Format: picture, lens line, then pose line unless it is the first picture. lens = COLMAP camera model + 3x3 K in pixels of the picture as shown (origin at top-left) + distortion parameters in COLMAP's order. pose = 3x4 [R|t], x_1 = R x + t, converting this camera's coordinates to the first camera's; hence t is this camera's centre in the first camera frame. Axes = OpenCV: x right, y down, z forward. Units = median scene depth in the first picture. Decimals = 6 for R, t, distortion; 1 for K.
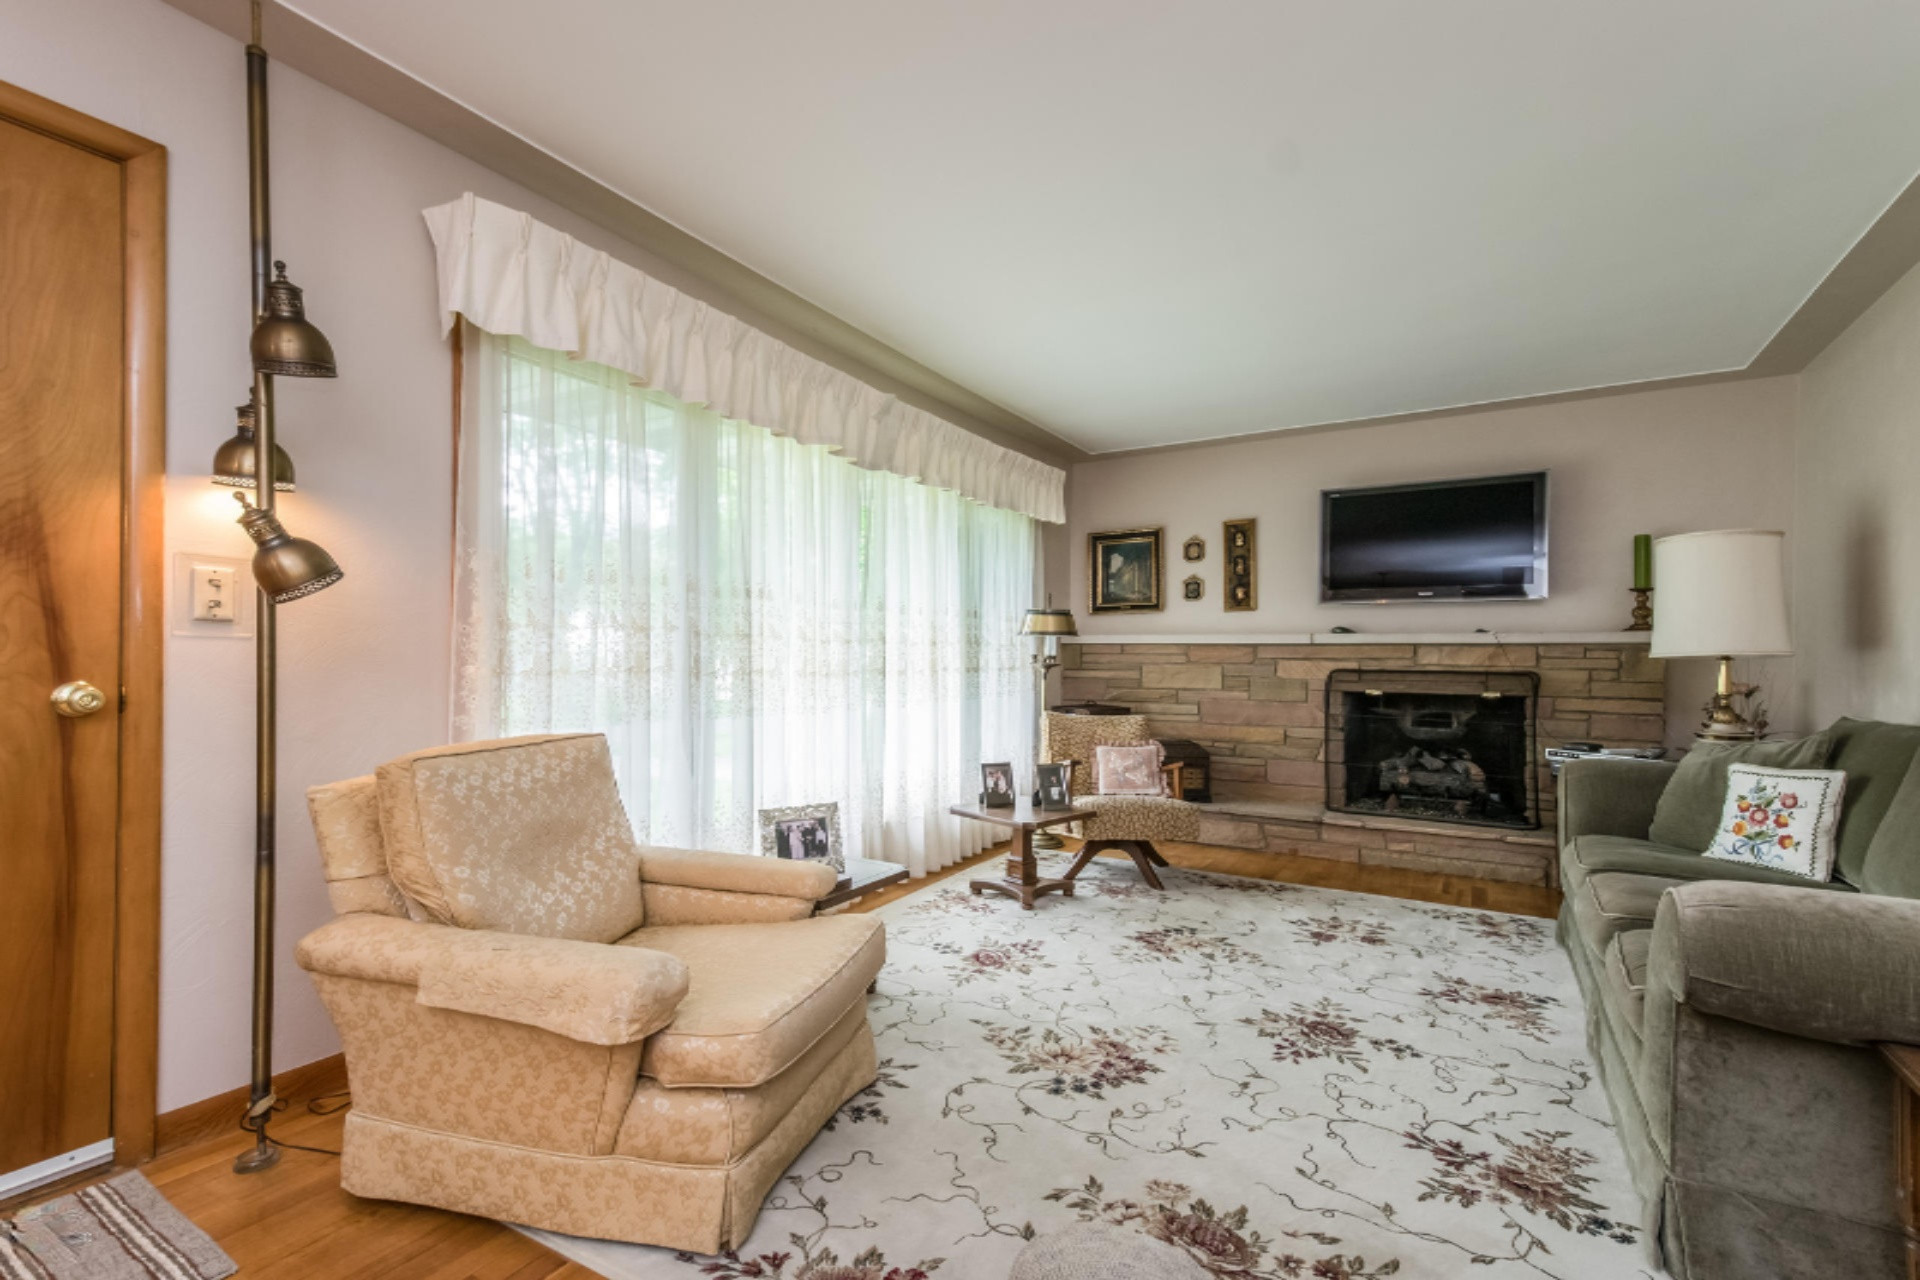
lens RADIAL K [[856.0, 0, 968.9], [0, 856.0, 659.7], [0, 0, 1]] dist [0.018407, -0.016462]
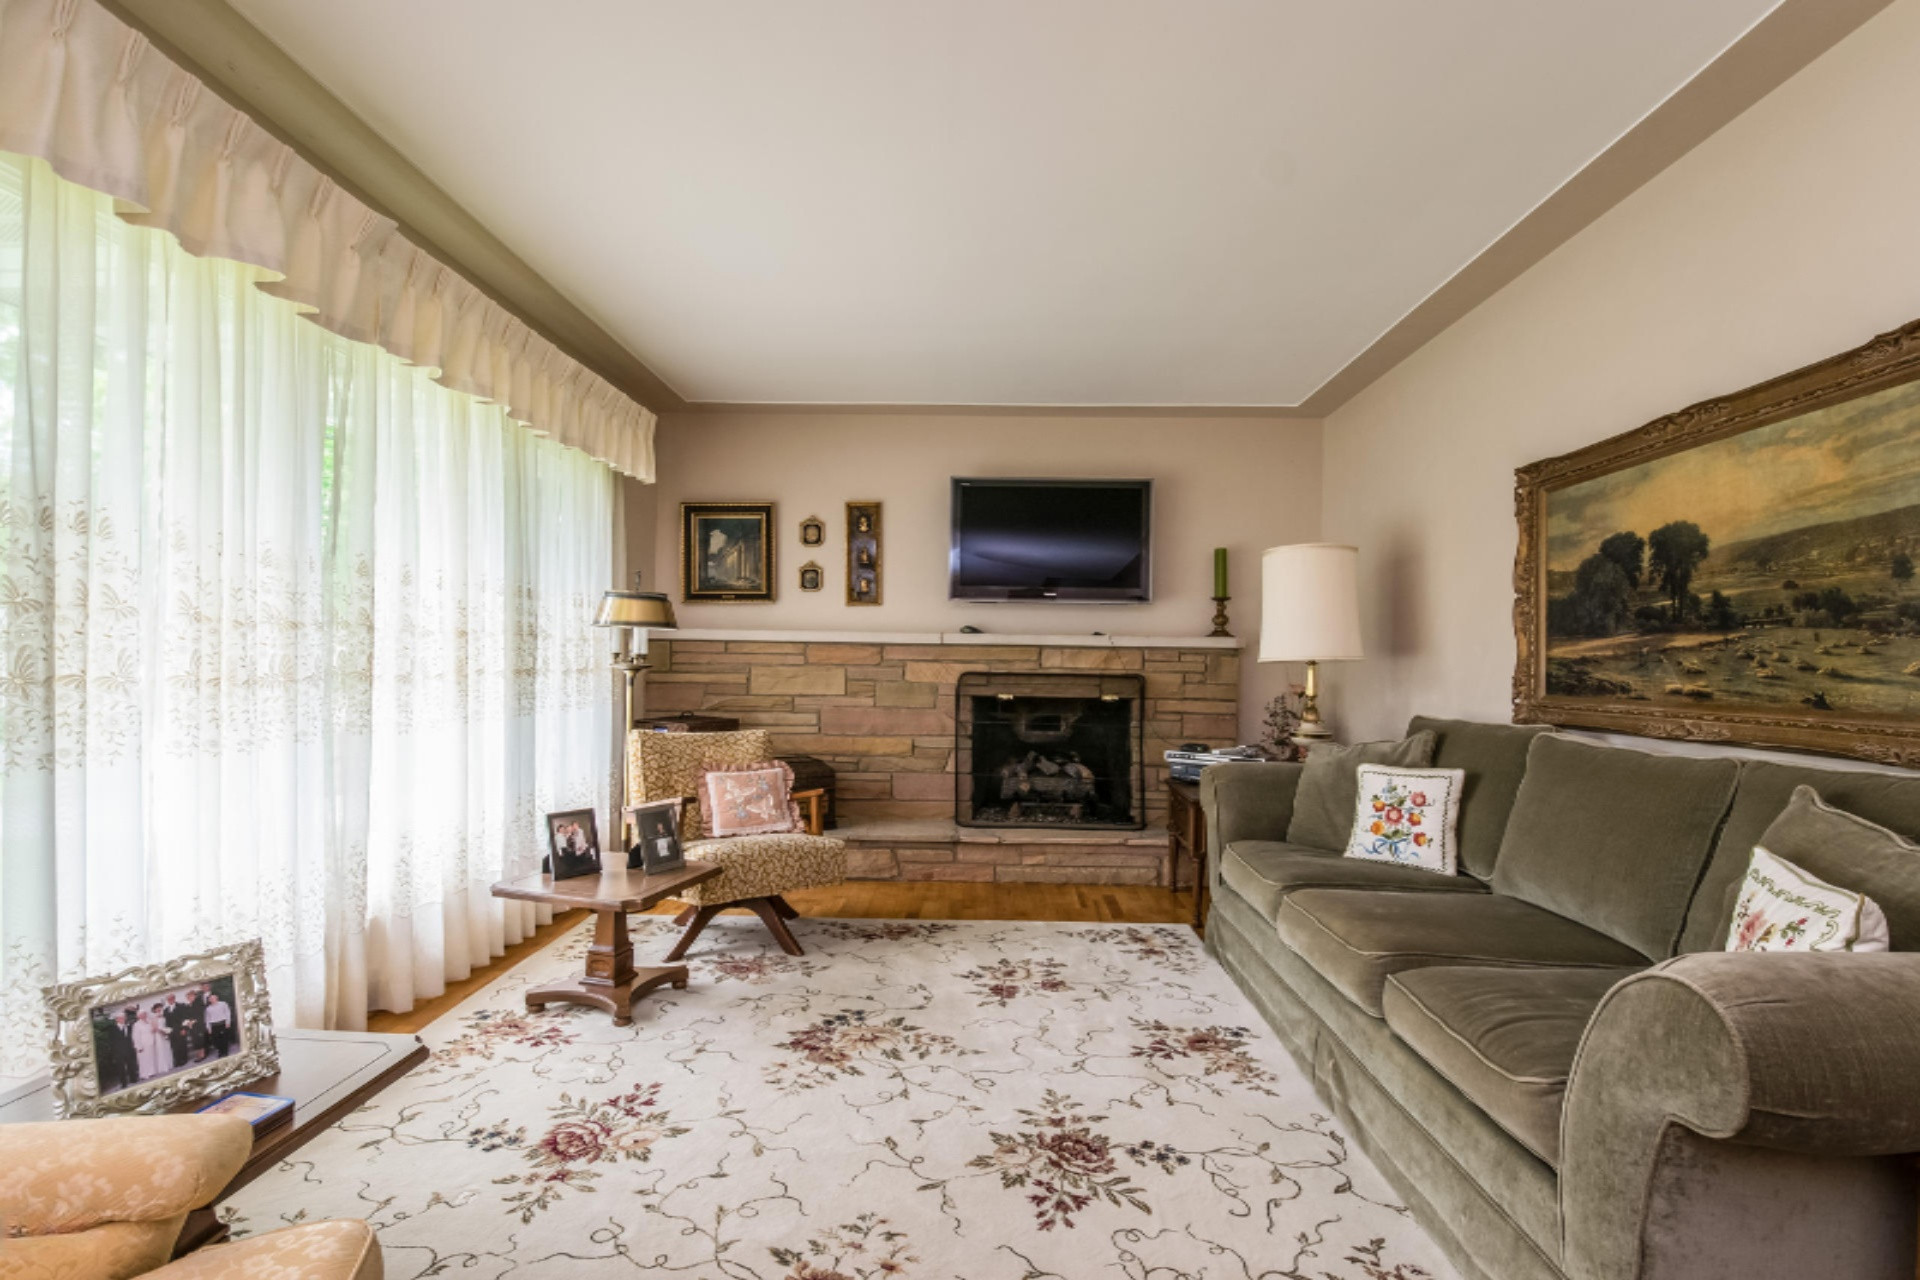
lens RADIAL K [[856.0, 0, 968.9], [0, 856.0, 659.7], [0, 0, 1]] dist [0.018407, -0.016462]
pose [[0.870777, 0.007342, 0.491623, -0.029030], [-0.006969, 0.999972, -0.002591, 0.000329], [-0.491628, -0.001170, 0.870804, 0.253731]]
